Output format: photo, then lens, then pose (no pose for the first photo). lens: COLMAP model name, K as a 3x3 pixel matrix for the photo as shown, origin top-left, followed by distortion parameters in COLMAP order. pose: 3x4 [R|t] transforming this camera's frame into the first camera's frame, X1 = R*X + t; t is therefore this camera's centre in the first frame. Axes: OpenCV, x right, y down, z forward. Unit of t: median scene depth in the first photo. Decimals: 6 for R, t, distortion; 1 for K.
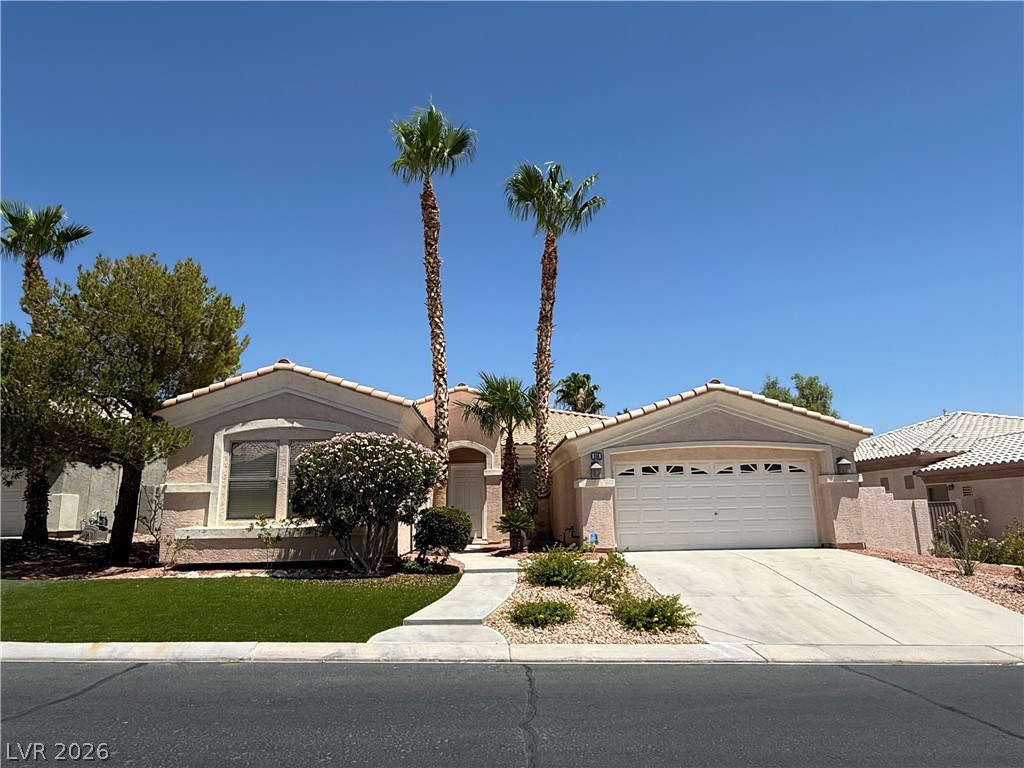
lens RADIAL K [[624.8, 0, 512.0], [0, 624.8, 384.0], [0, 0, 1]] dist [0.043063, 0.001064]
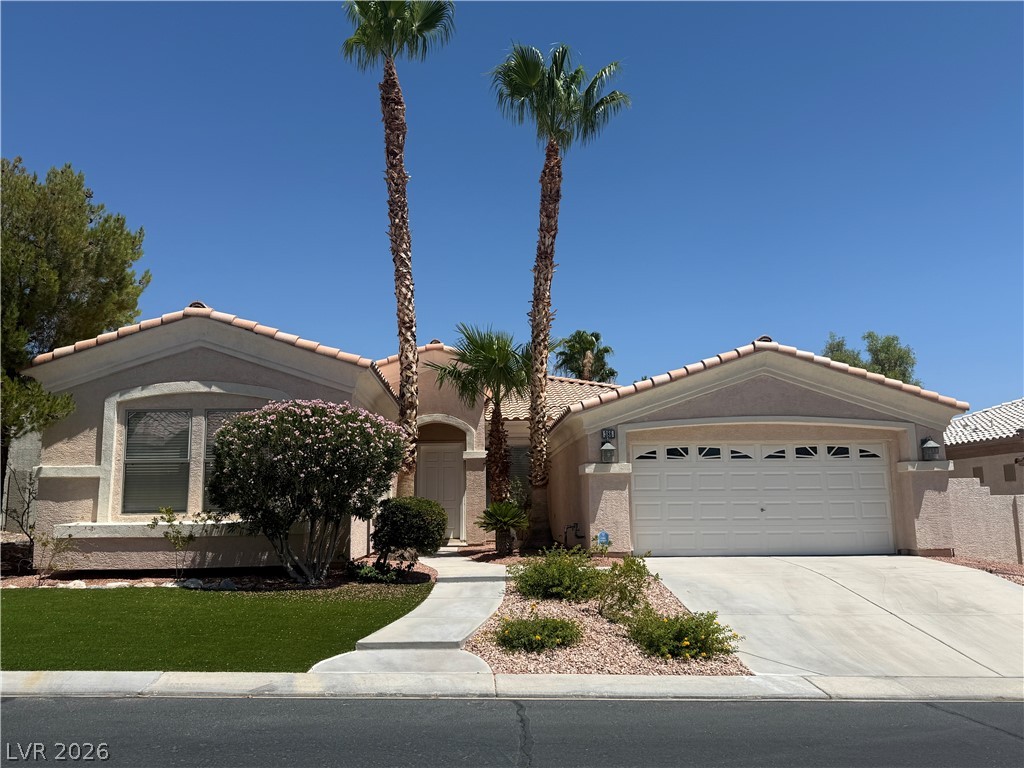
lens RADIAL K [[792.7, 0, 512.0], [0, 792.7, 384.0], [0, 0, 1]] dist [0.178581, -0.227797]
pose [[0.999816, 0.009481, 0.016676, -0.001771], [-0.010259, 0.998831, 0.047245, 0.008113], [-0.016208, -0.047408, 0.998744, 0.019443]]
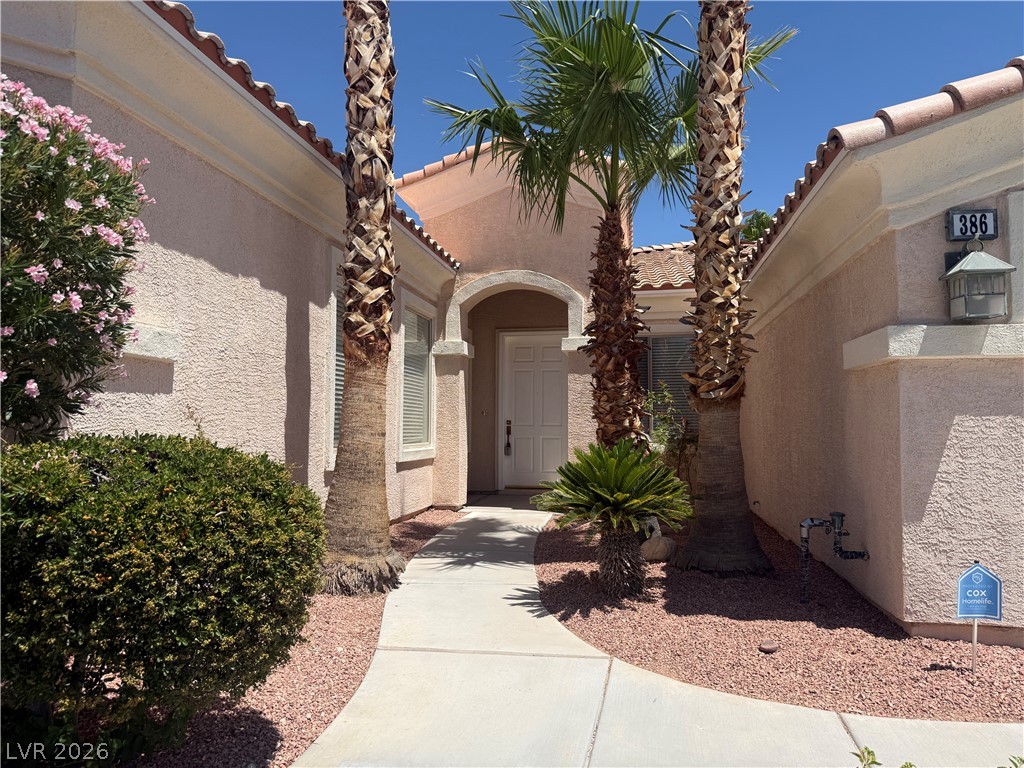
lens RADIAL K [[725.0, 0, 512.0], [0, 725.0, 384.0], [0, 0, 1]] dist [0.019788, -0.000528]
pose [[0.979919, 0.010178, -0.199138, 0.025425], [0.018073, 0.990052, 0.139539, 0.136676], [0.198577, -0.140336, 0.969986, 0.723790]]
